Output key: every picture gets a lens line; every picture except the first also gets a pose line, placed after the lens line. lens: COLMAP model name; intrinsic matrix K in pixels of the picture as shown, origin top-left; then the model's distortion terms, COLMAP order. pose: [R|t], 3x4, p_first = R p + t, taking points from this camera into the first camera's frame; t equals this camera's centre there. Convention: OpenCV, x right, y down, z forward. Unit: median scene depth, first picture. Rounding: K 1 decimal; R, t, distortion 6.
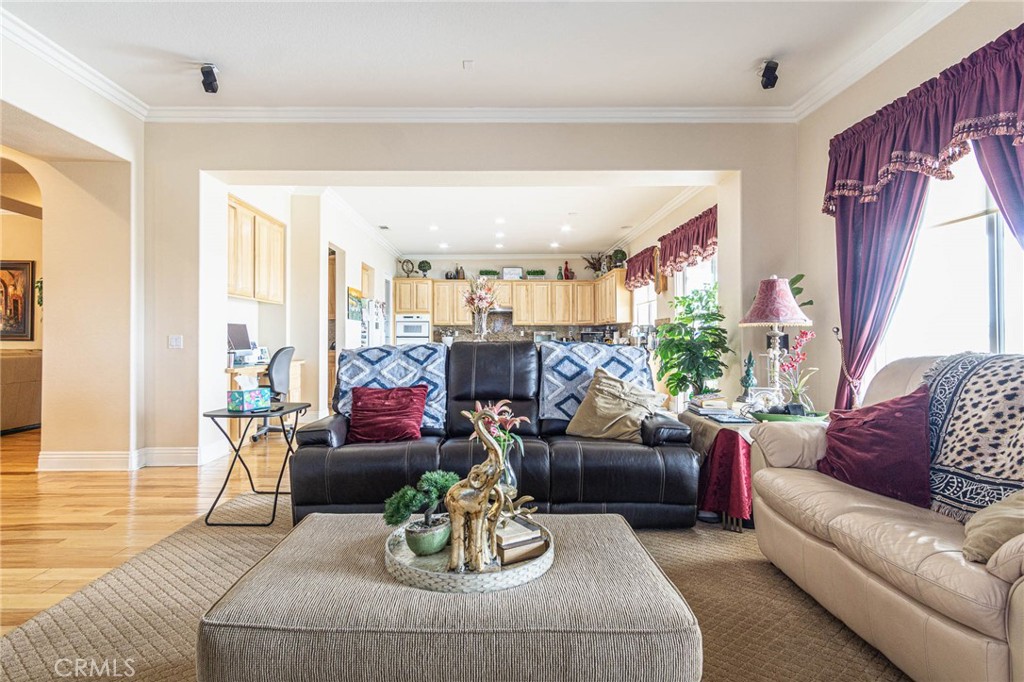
lens RADIAL K [[547.3, 0, 498.0], [0, 547.3, 333.5], [0, 0, 1]] dist [0.000239, 0.001609]
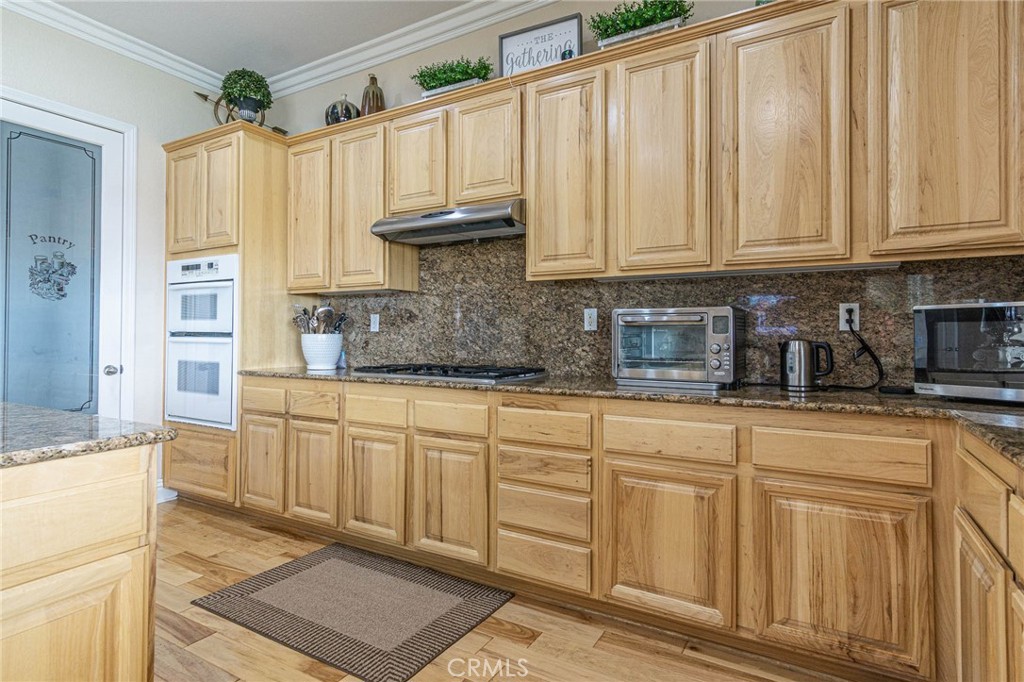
lens RADIAL K [[547.3, 0, 510.7], [0, 547.3, 326.1], [0, 0, 1]] dist [0.000239, 0.001609]
pose [[0.853199, -0.008293, -0.521519, 0.467421], [0.003976, 0.999948, -0.009396, 0.016851], [0.521570, 0.005943, 0.853188, 2.811178]]
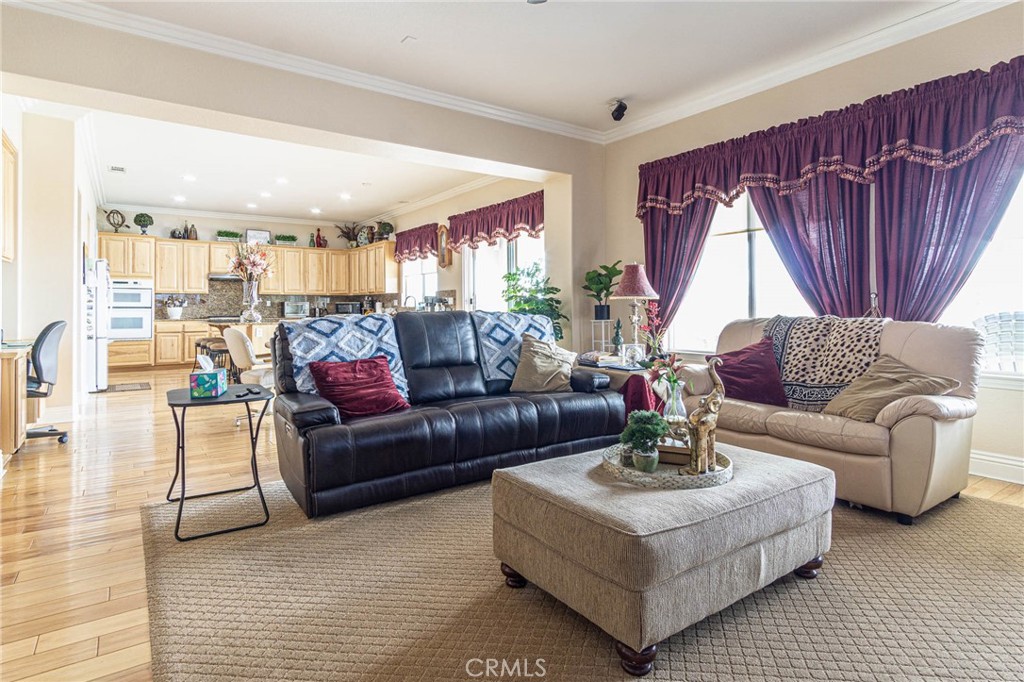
lens RADIAL K [[547.3, 0, 516.8], [0, 547.3, 304.9], [0, 0, 1]] dist [0.000239, 0.001609]
pose [[0.819106, 0.000472, 0.573643, -0.499882], [-0.001915, 0.999996, 0.001911, -0.000615], [-0.573640, -0.002664, 0.819104, 0.047386]]
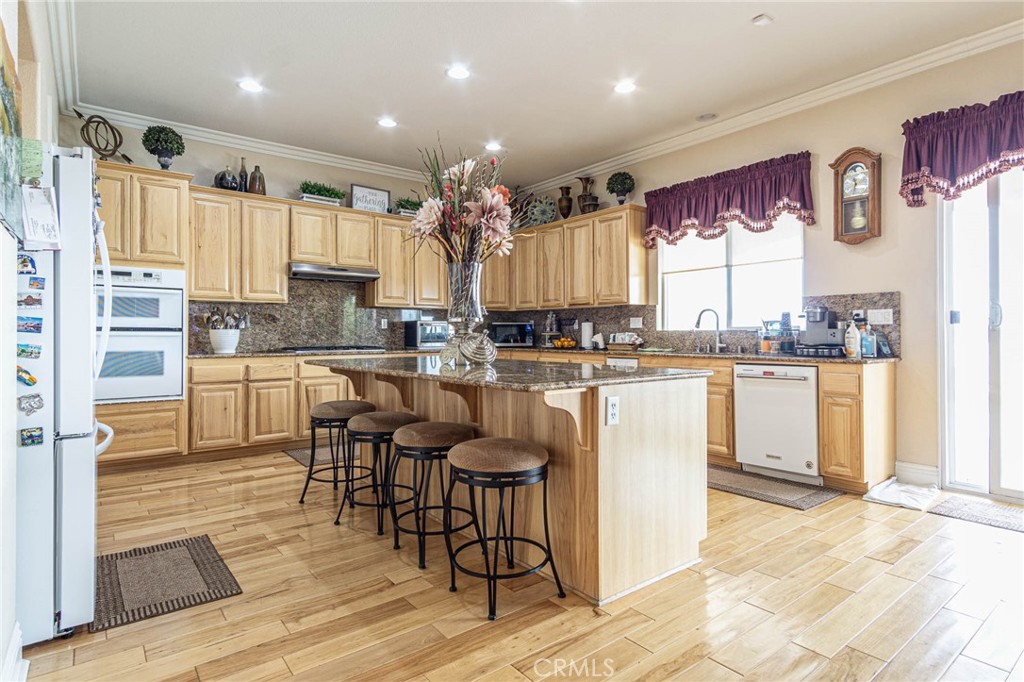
lens RADIAL K [[547.3, 0, 521.5], [0, 547.3, 336.0], [0, 0, 1]] dist [0.000239, 0.001609]
pose [[0.793027, -0.001635, 0.609184, -0.575154], [-0.006045, 0.999926, 0.010553, 0.017775], [-0.609156, -0.012052, 0.792959, 1.863769]]
